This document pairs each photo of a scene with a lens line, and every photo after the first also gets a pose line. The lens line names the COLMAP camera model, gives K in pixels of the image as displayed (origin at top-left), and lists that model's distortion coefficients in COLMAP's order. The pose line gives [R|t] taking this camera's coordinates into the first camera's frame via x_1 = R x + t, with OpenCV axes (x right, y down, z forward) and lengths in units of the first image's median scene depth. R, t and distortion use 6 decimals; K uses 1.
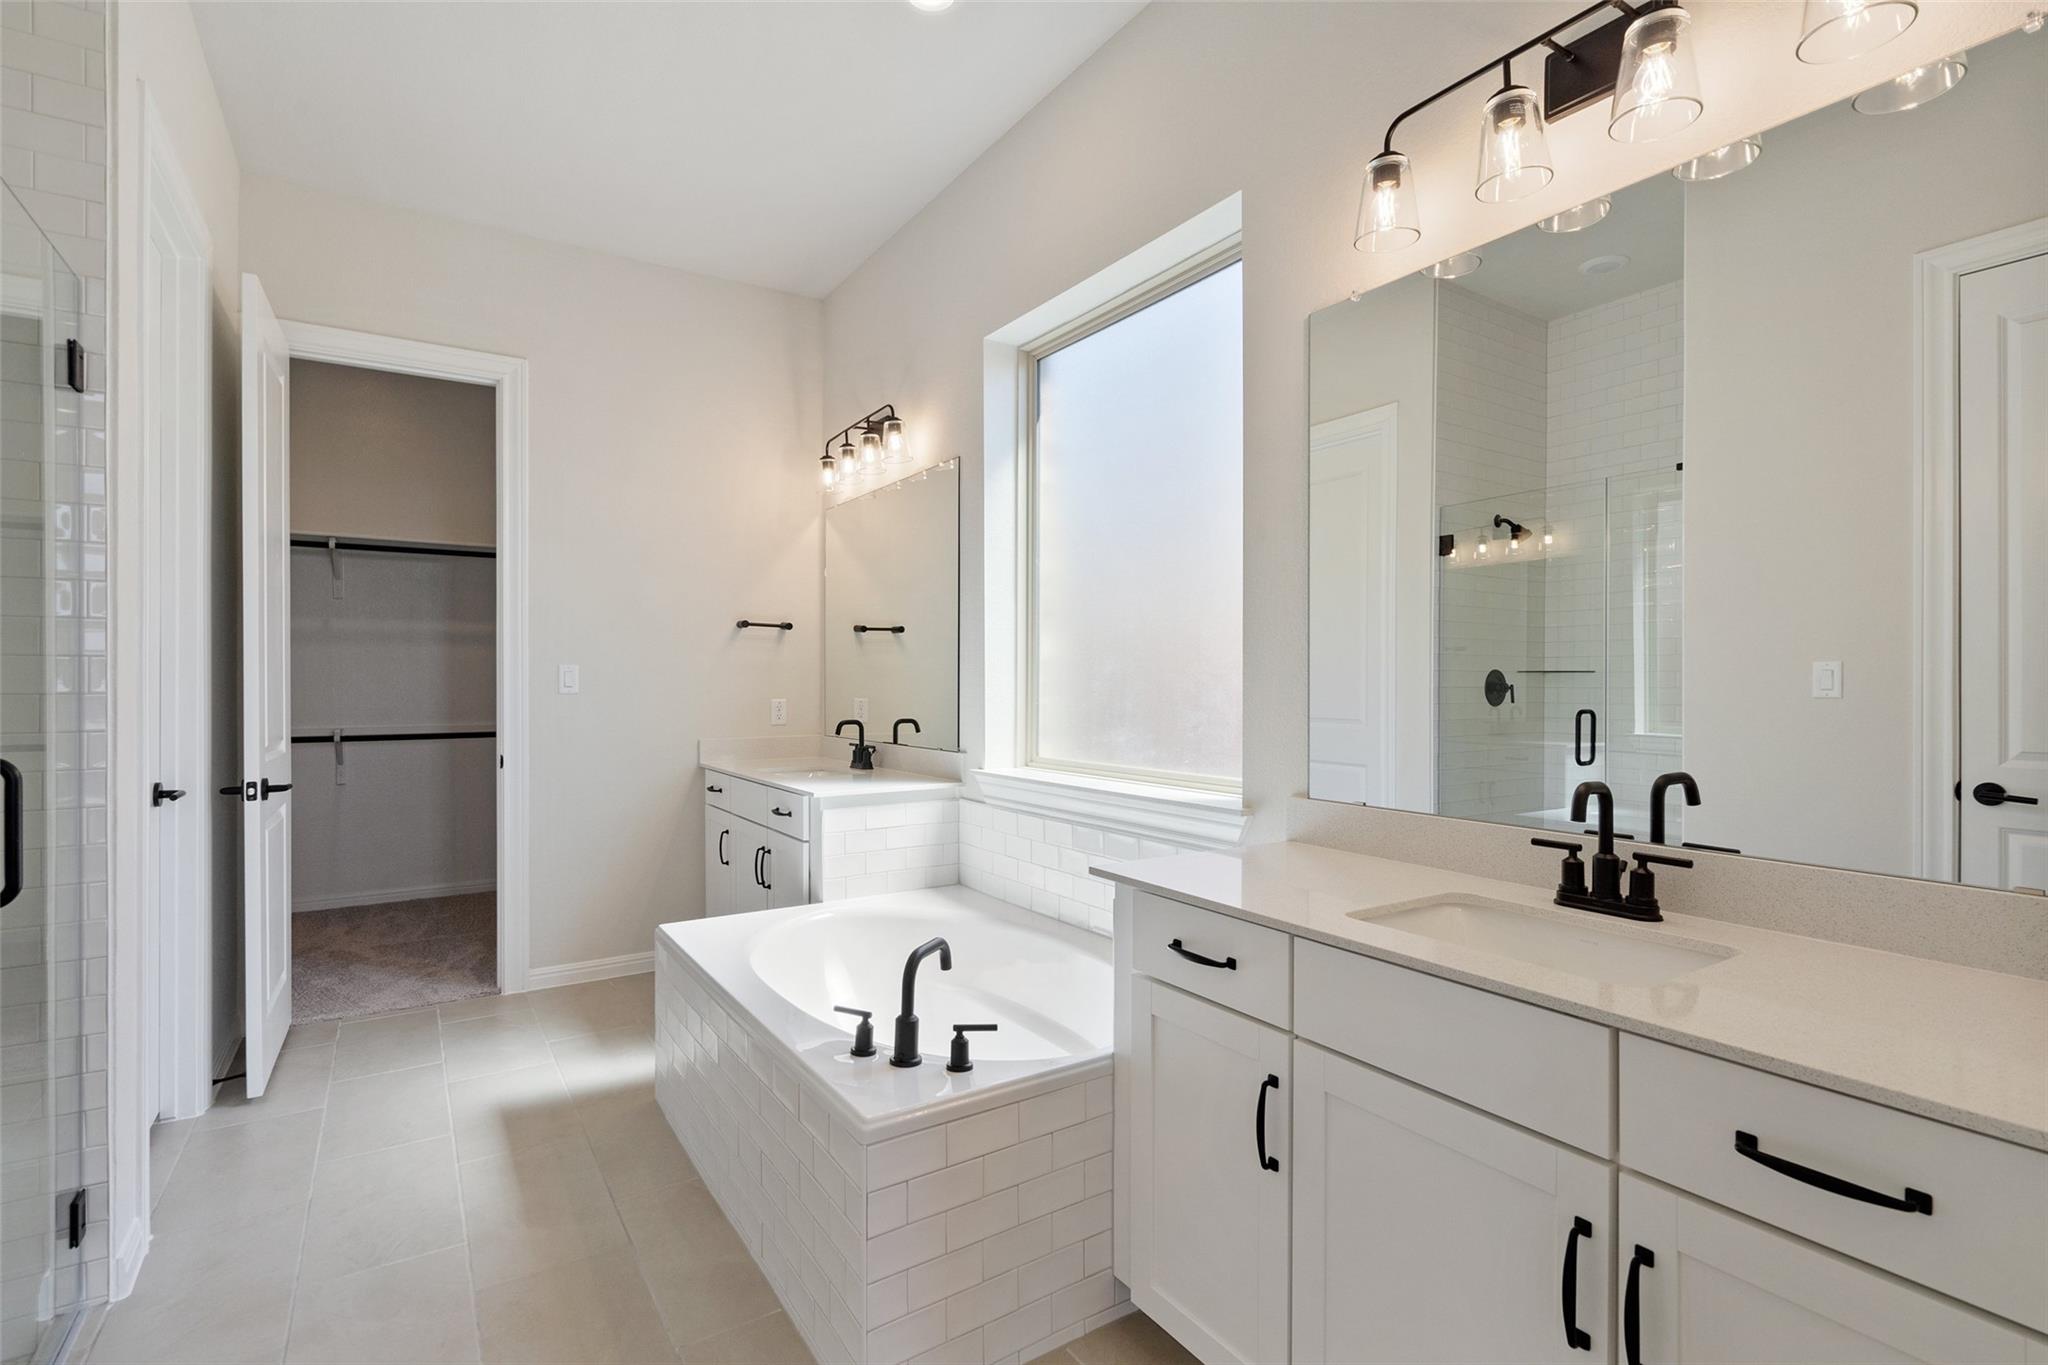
lens RADIAL K [[944.9, 0, 1004.5], [0, 944.9, 678.5], [0, 0, 1]] dist [0.000162, 0.001613]
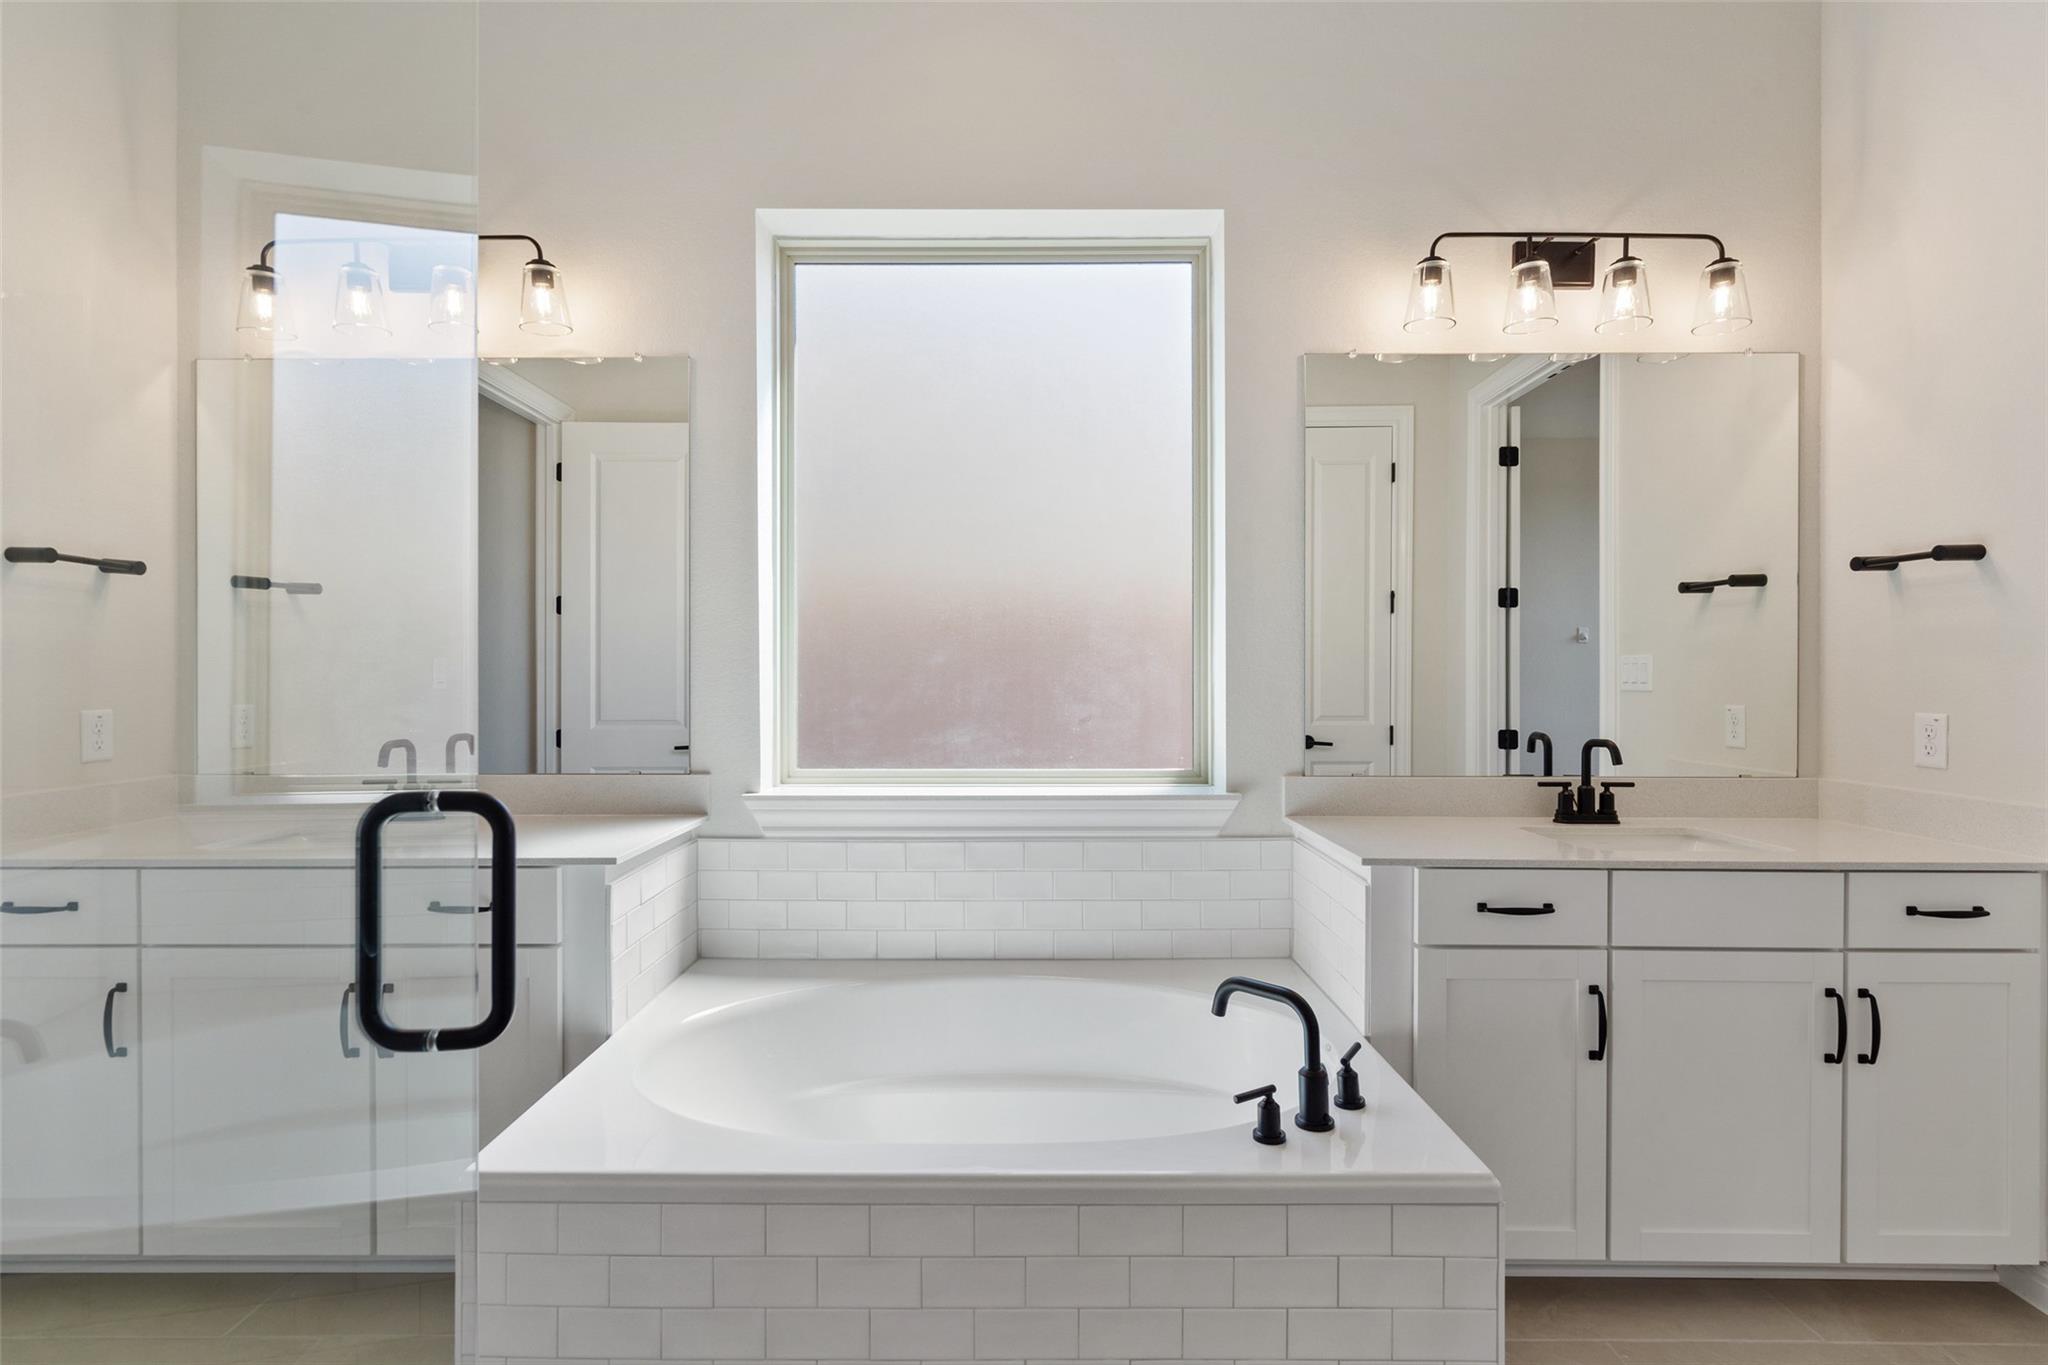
lens RADIAL K [[944.9, 0, 1004.2], [0, 944.9, 684.6], [0, 0, 1]] dist [0.000162, 0.001613]
pose [[0.551064, -0.007556, 0.834429, -0.770084], [-0.001612, 0.999947, 0.010119, 0.004841], [-0.834462, -0.006922, 0.551023, 0.620418]]
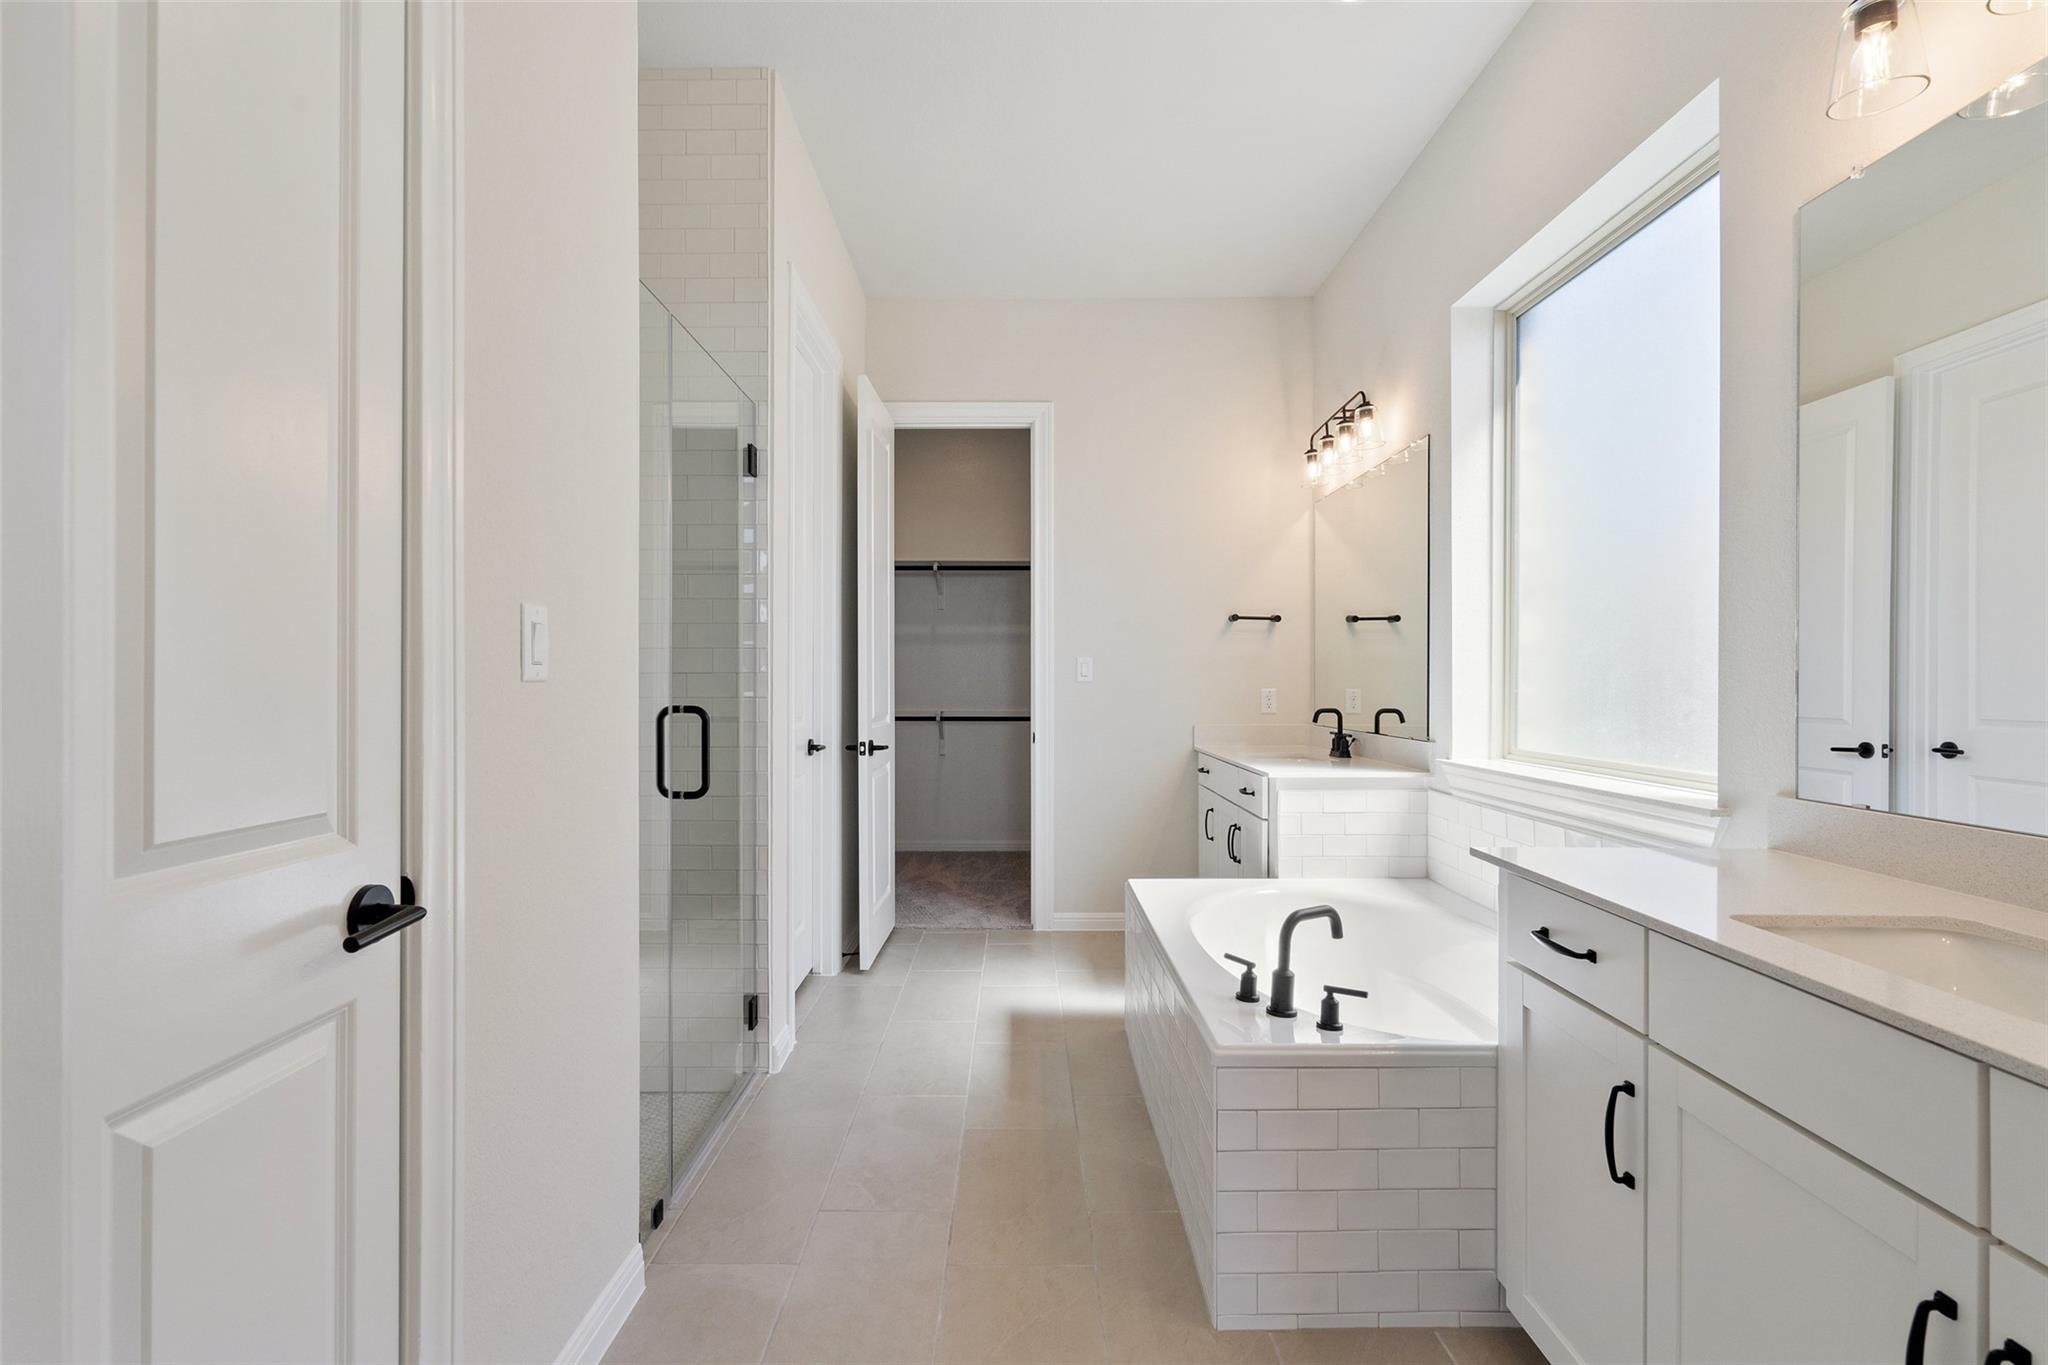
lens RADIAL K [[944.9, 0, 1019.4], [0, 944.9, 679.1], [0, 0, 1]] dist [0.000162, 0.001613]
pose [[0.841820, 0.000570, -0.539758, 0.181298], [-0.000600, 1.000000, 0.000122, 0.021864], [0.539758, 0.000221, 0.841820, -0.050931]]
